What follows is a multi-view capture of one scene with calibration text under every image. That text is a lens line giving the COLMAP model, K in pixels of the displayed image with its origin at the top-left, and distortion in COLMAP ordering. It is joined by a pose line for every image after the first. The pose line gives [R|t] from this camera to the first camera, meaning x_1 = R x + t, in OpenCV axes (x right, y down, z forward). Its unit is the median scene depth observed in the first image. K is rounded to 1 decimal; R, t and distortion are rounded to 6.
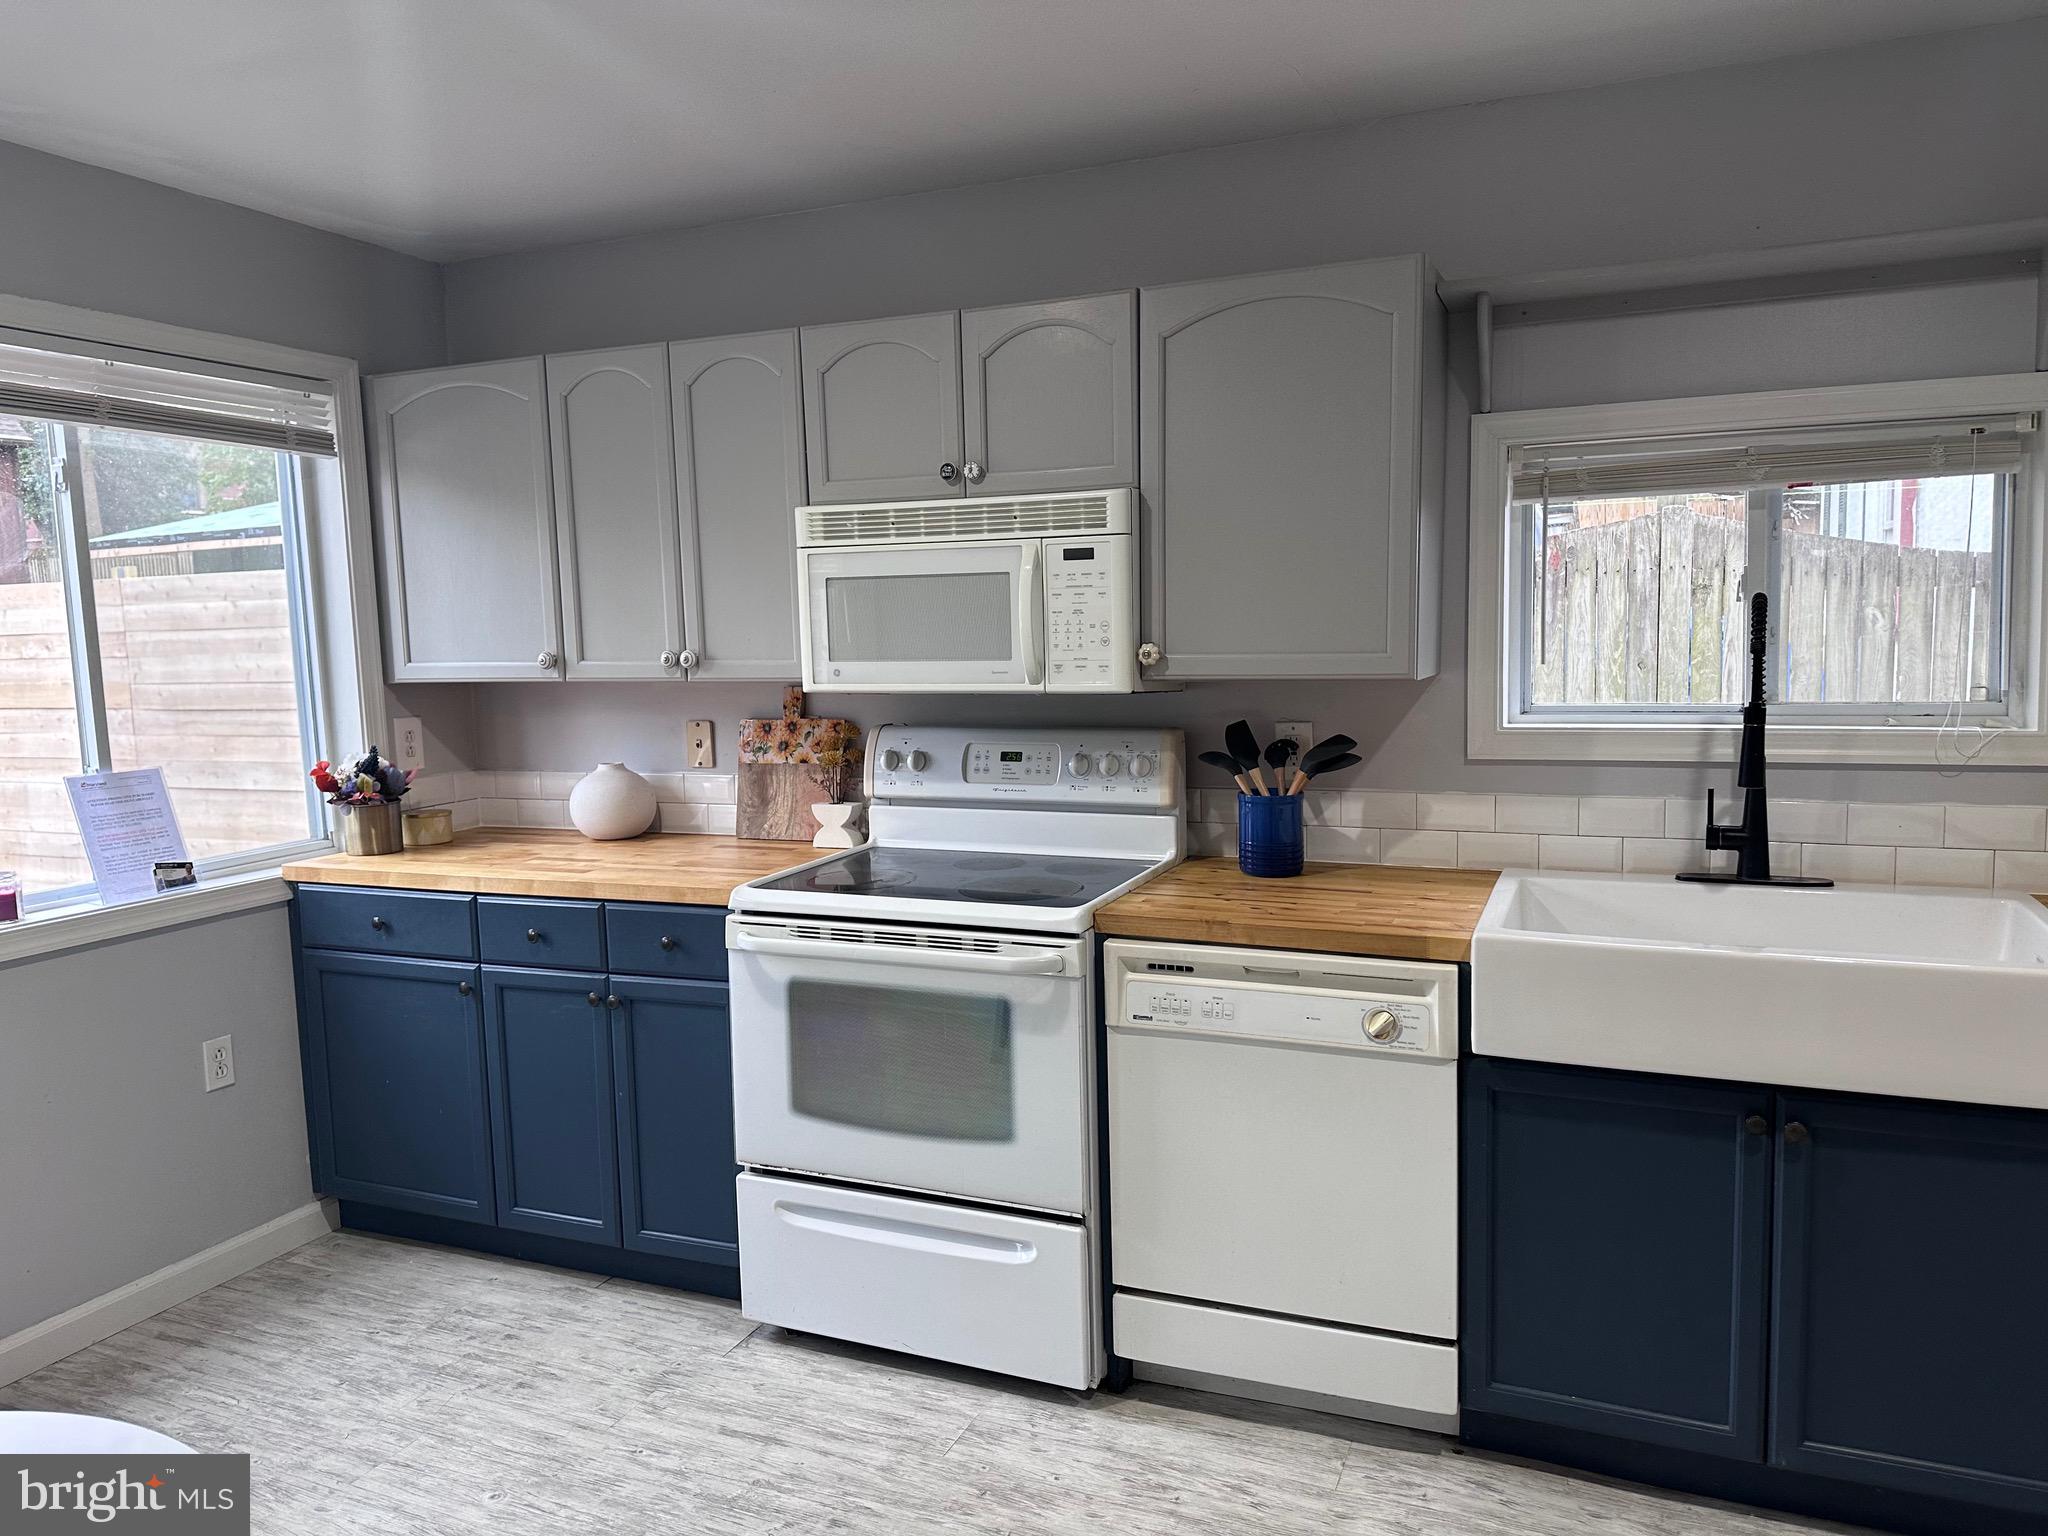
lens RADIAL K [[1437.1, 0, 1042.2], [0, 1437.1, 734.3], [0, 0, 1]] dist [0.063470, -0.084151]
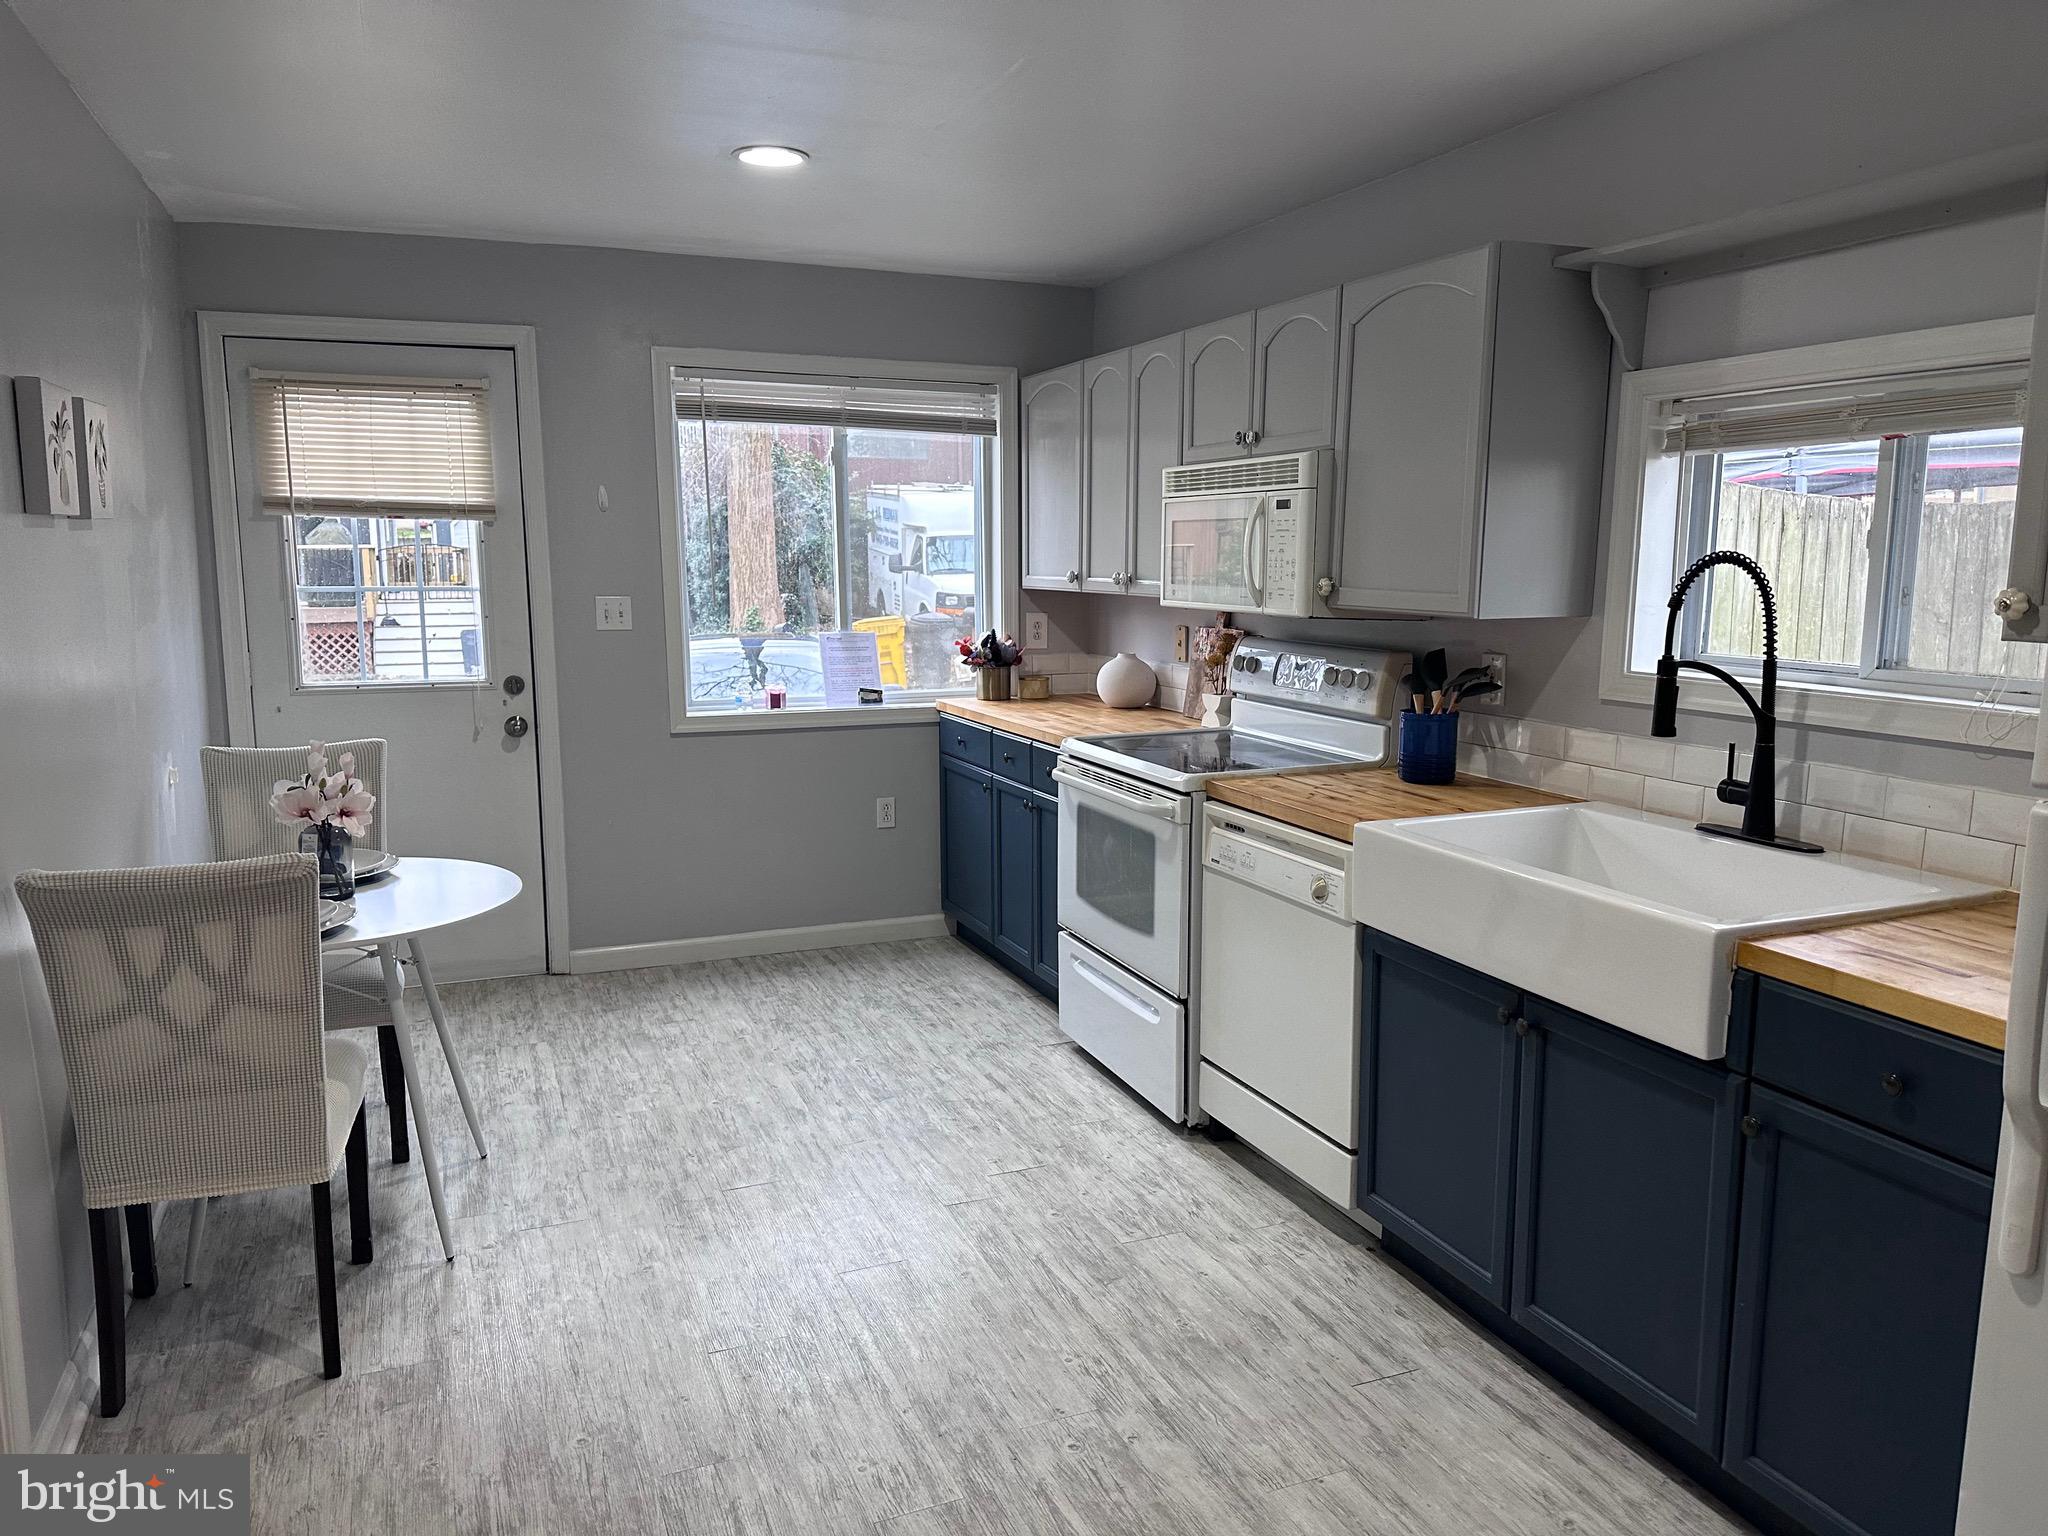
lens RADIAL K [[1437.1, 0, 1041.5], [0, 1437.1, 754.4], [0, 0, 1]] dist [0.063470, -0.084151]
pose [[0.709300, 0.122206, -0.694233, 0.757885], [-0.074449, 0.992337, 0.098617, -0.016657], [0.700964, -0.018264, 0.712962, -0.048555]]
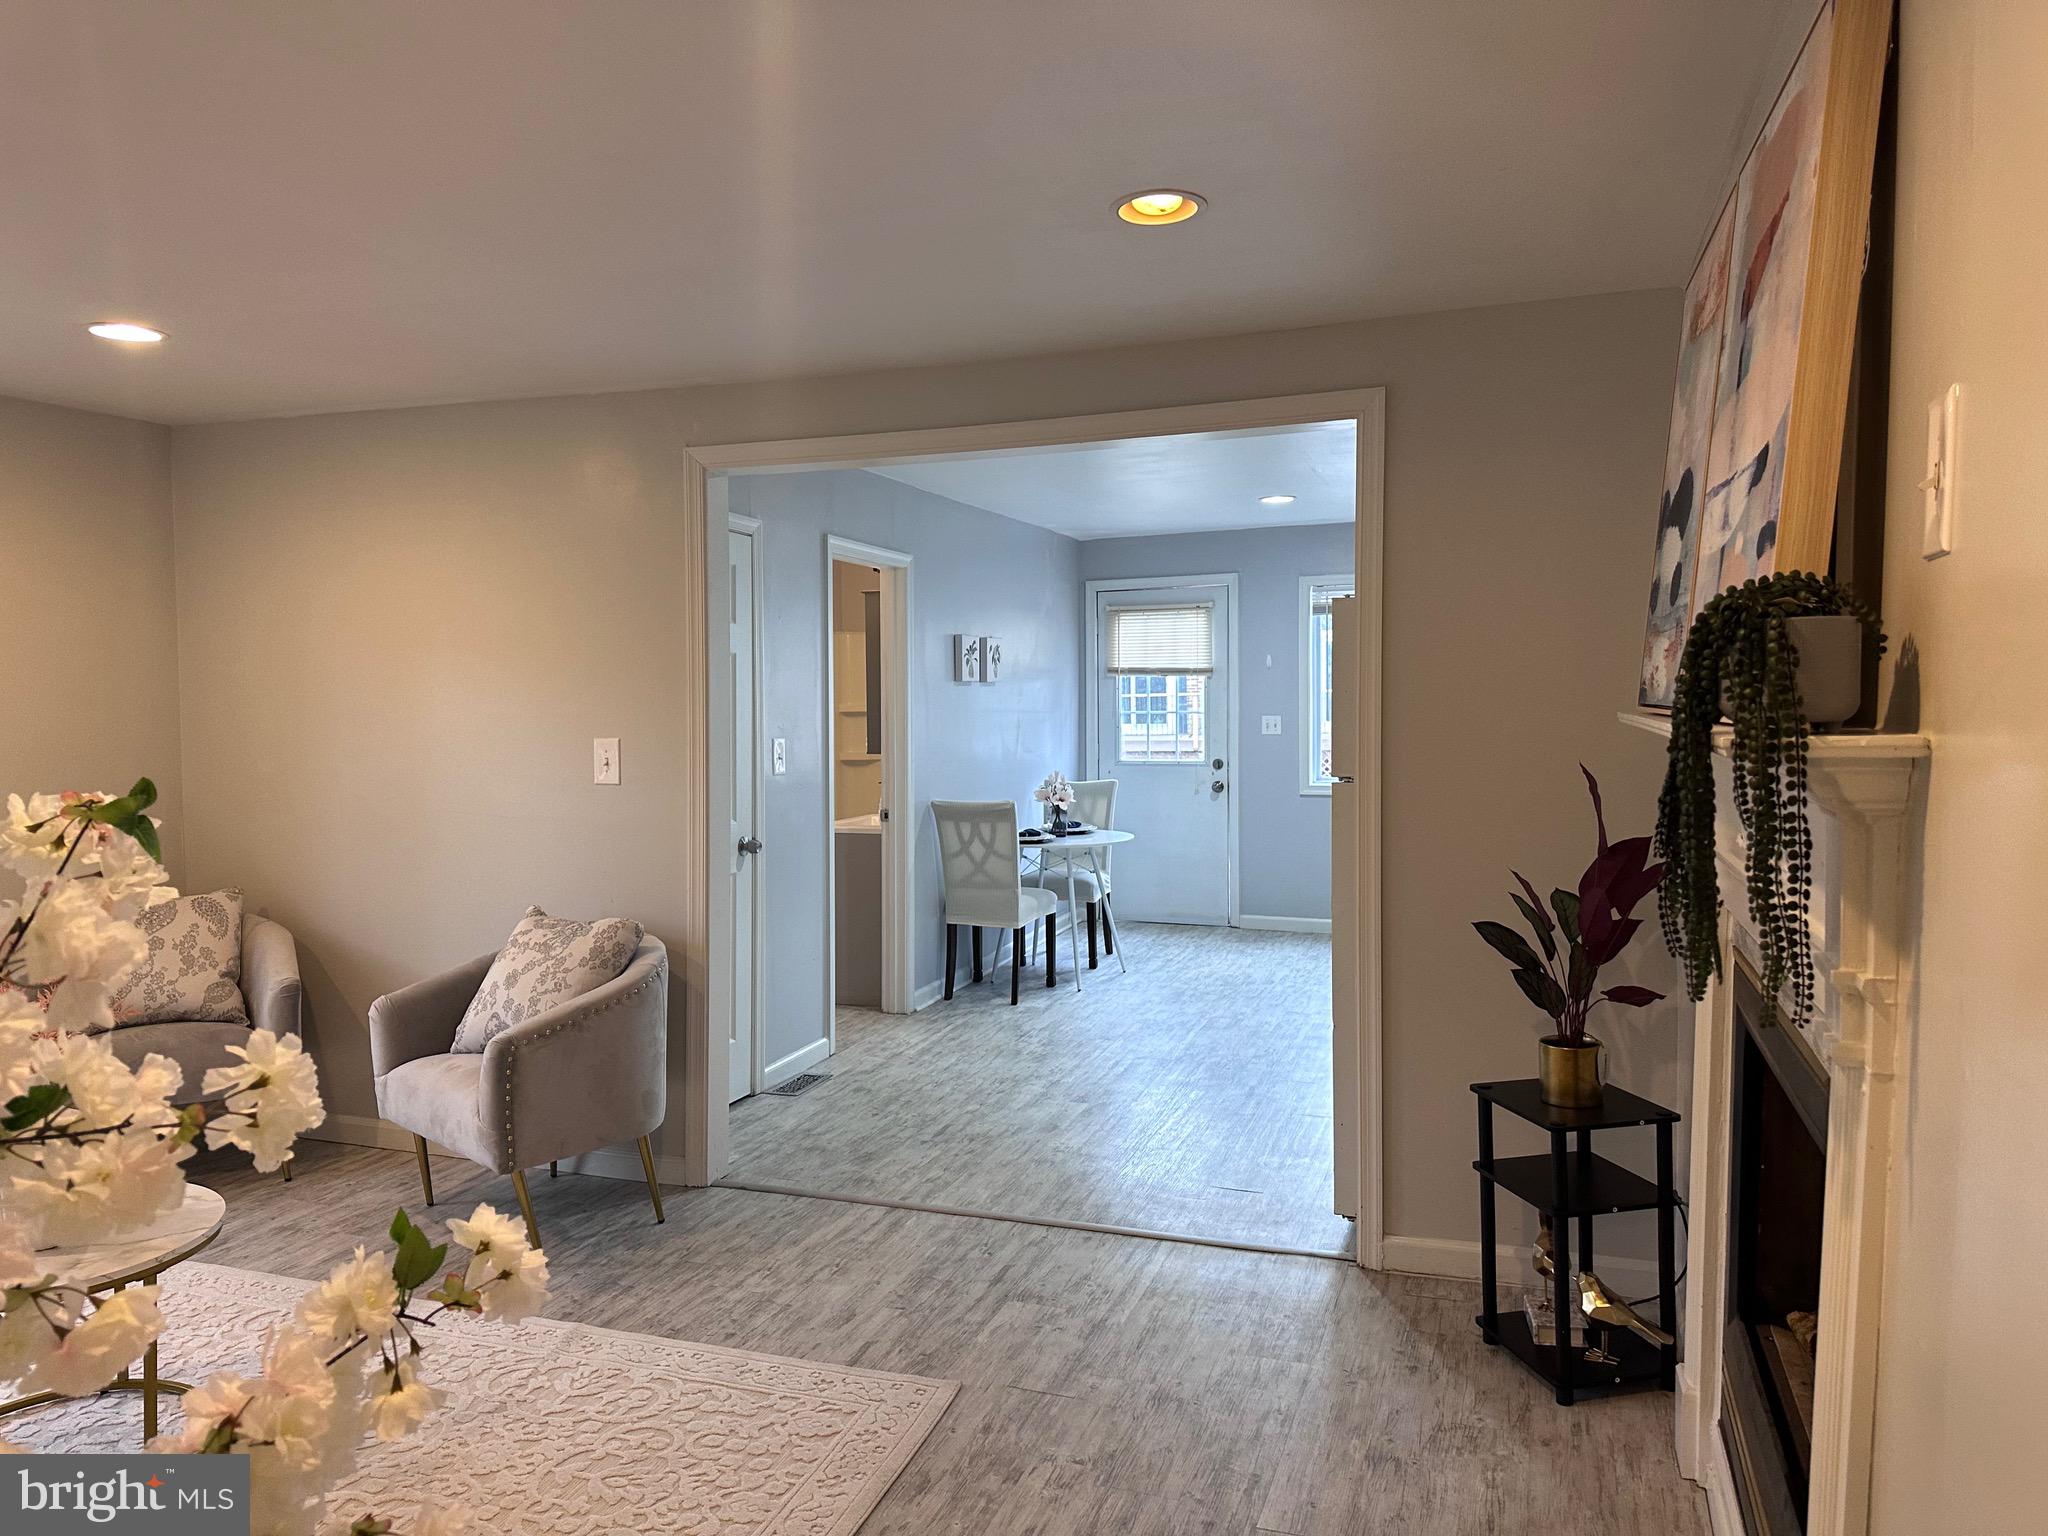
lens RADIAL K [[1437.1, 0, 1025.0], [0, 1437.1, 743.8], [0, 0, 1]] dist [0.063470, -0.084151]
pose [[0.048228, 0.055851, -0.997274, 2.197202], [-0.073555, 0.995923, 0.052218, -0.058838], [0.996124, 0.070836, 0.052139, 0.147872]]
